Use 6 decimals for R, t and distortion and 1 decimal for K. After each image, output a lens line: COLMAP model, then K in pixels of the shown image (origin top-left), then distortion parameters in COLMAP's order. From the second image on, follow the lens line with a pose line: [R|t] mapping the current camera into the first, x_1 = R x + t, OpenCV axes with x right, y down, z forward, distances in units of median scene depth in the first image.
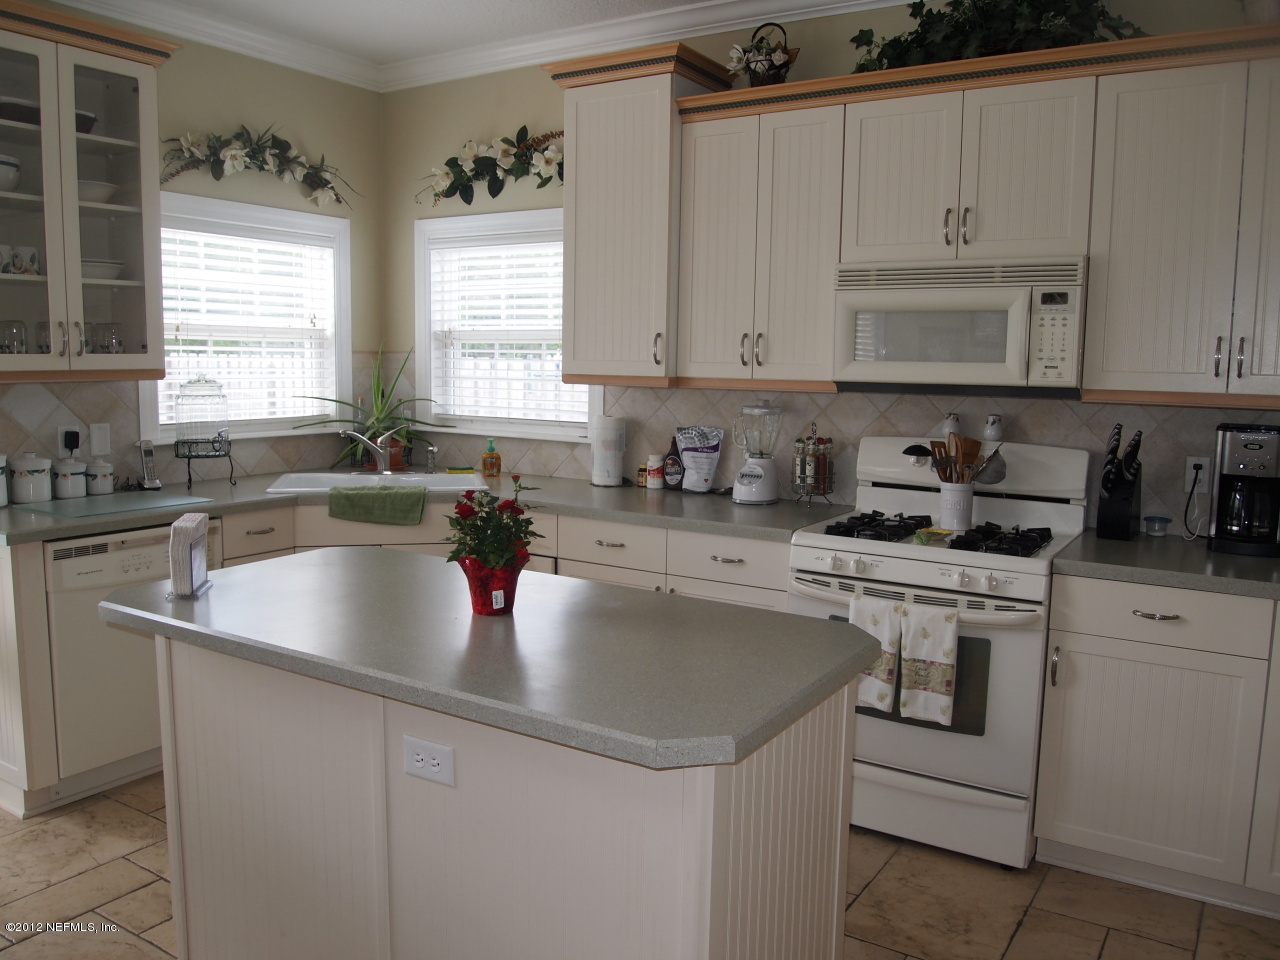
lens RADIAL K [[1016.9, 0, 640.0], [0, 1016.9, 480.0], [0, 0, 1]] dist [-0.050204, -0.001827]
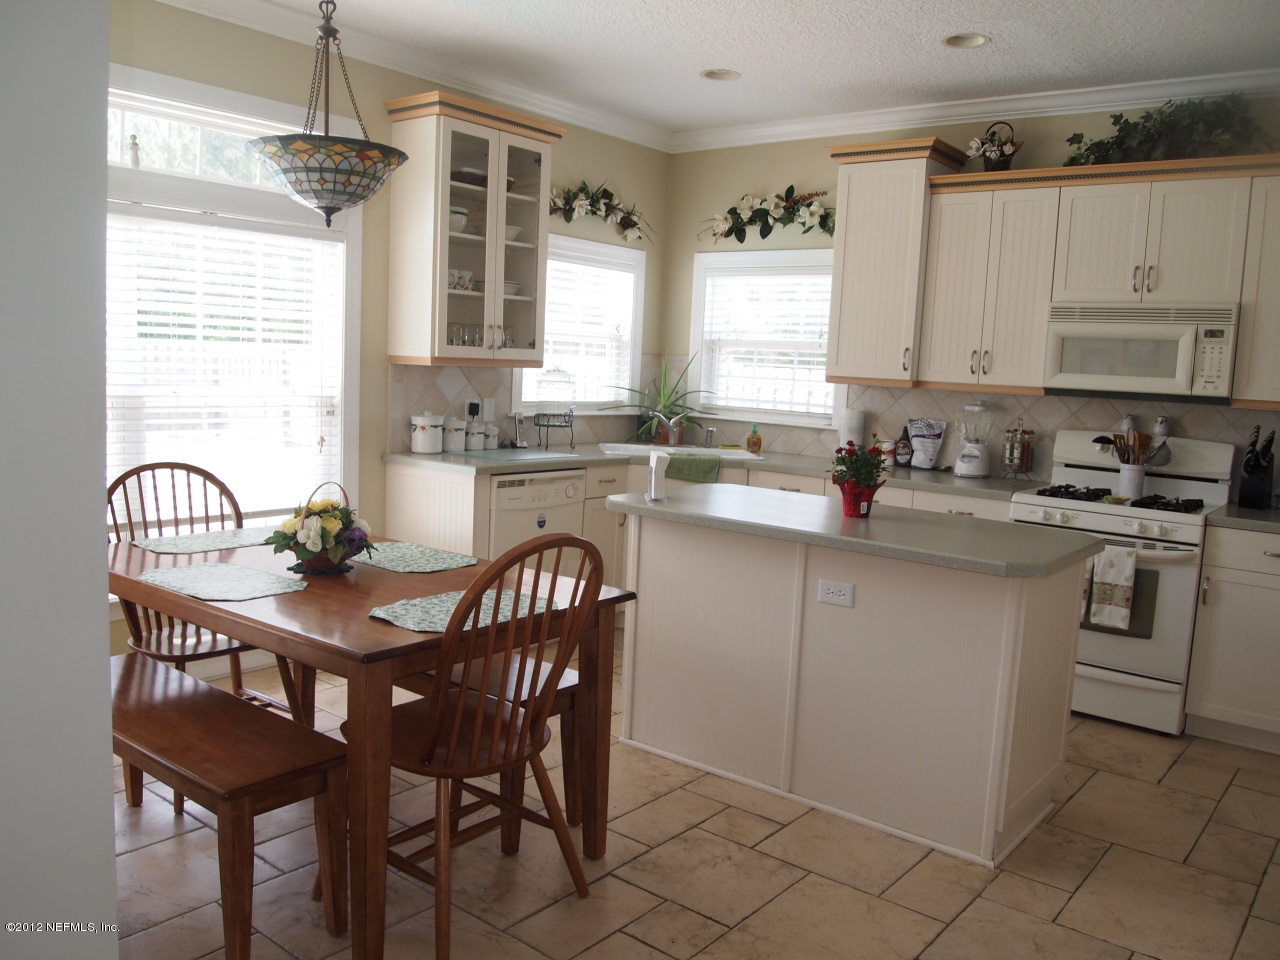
lens RADIAL K [[1016.9, 0, 640.0], [0, 1016.9, 480.0], [0, 0, 1]] dist [-0.050204, -0.001827]
pose [[0.993662, 0.044937, -0.103035, -0.193340], [-0.045819, 0.998930, -0.006206, 0.057961], [0.102646, 0.010888, 0.994658, -0.389321]]
